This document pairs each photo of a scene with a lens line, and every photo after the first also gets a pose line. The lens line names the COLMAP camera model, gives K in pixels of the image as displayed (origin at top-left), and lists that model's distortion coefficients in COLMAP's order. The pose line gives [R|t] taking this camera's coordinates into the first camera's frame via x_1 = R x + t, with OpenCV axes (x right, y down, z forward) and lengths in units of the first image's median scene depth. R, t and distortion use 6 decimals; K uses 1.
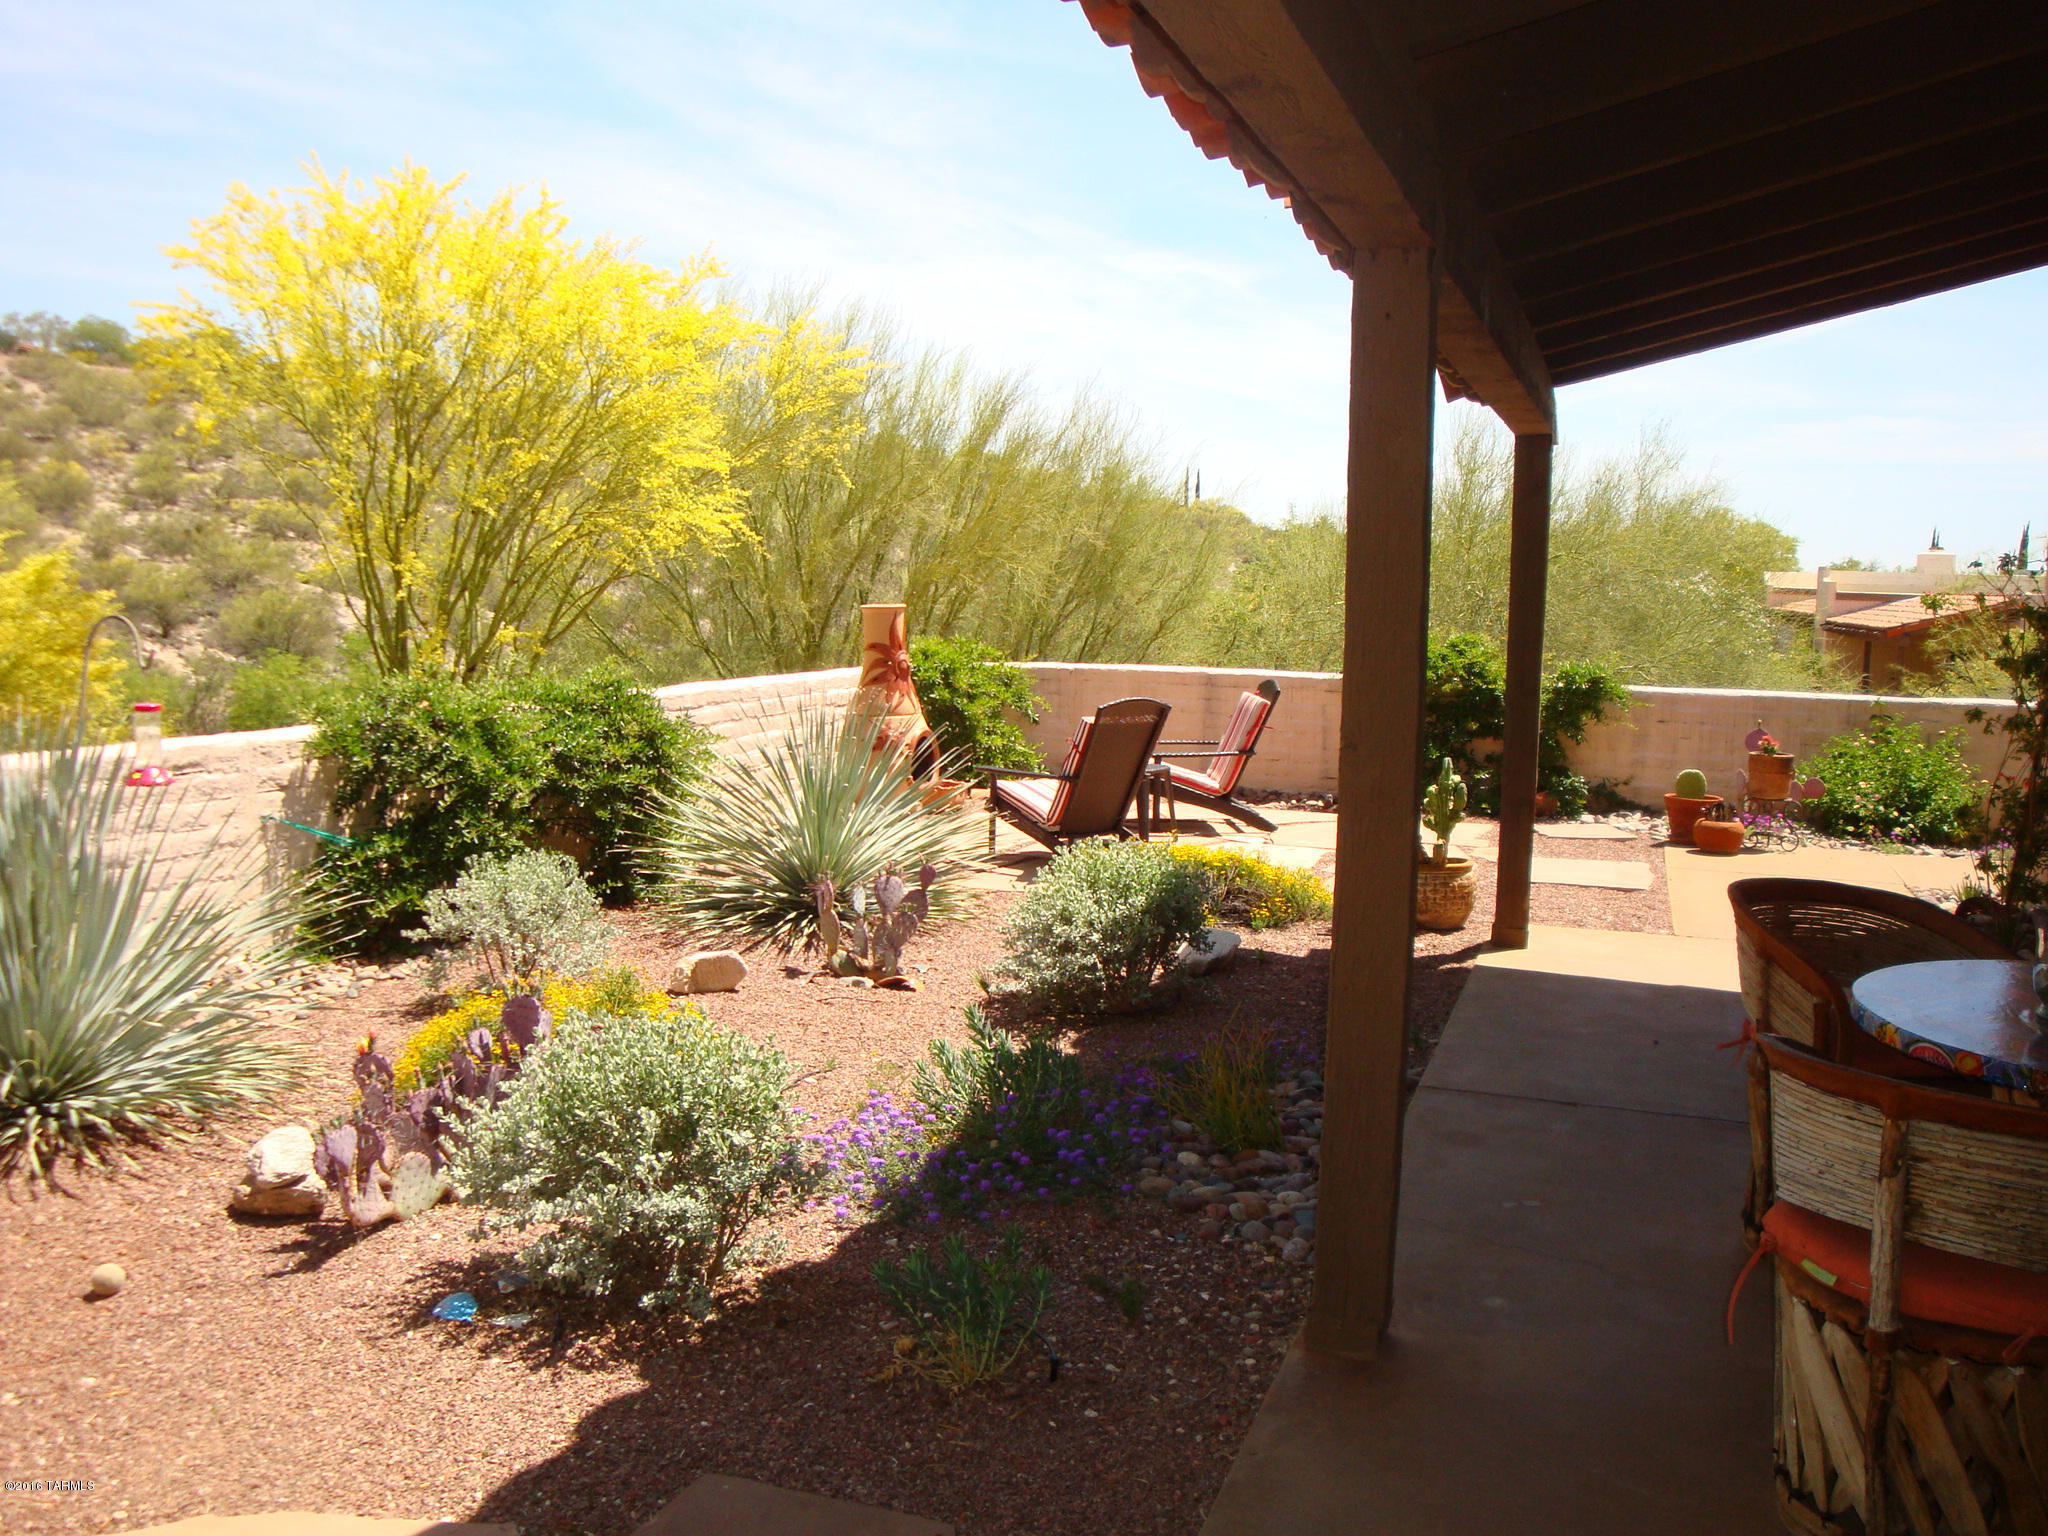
lens RADIAL K [[1731.2, 0, 1024.0], [0, 1731.2, 768.0], [0, 0, 1]] dist [-0.182578, 0.175329]
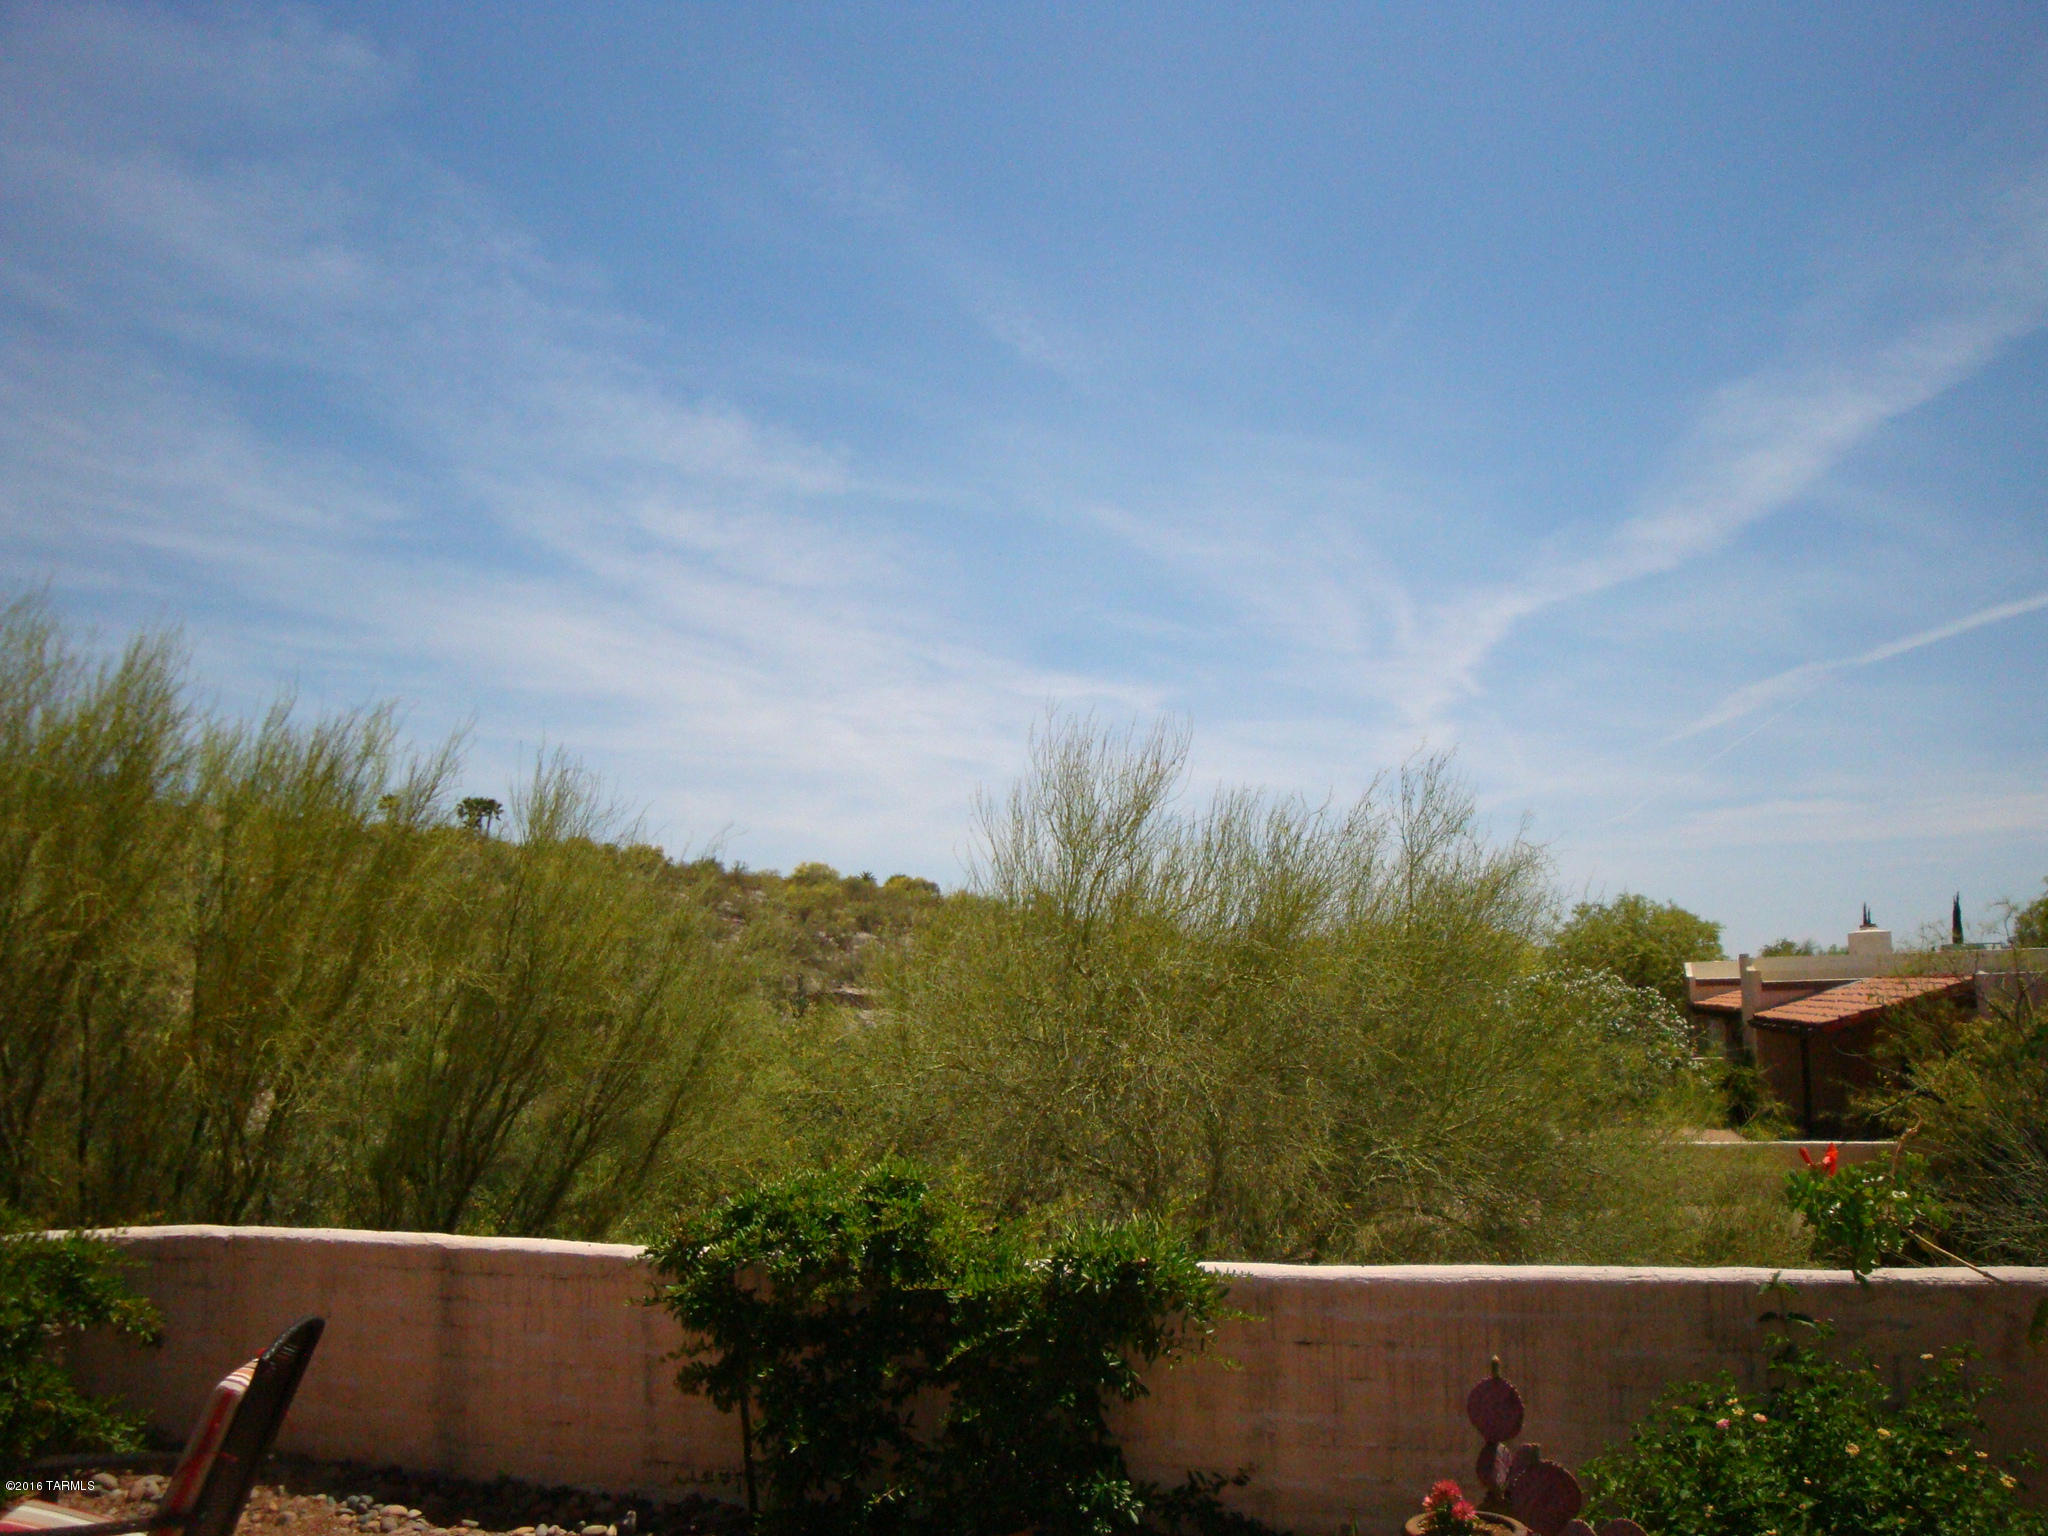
lens RADIAL K [[1731.2, 0, 1024.0], [0, 1731.2, 768.0], [0, 0, 1]] dist [-0.182578, 0.175329]
pose [[0.998741, -0.035652, 0.035282, 0.079085], [0.043155, 0.969271, -0.242180, -0.019163], [-0.025563, 0.243398, 0.969590, 0.142148]]
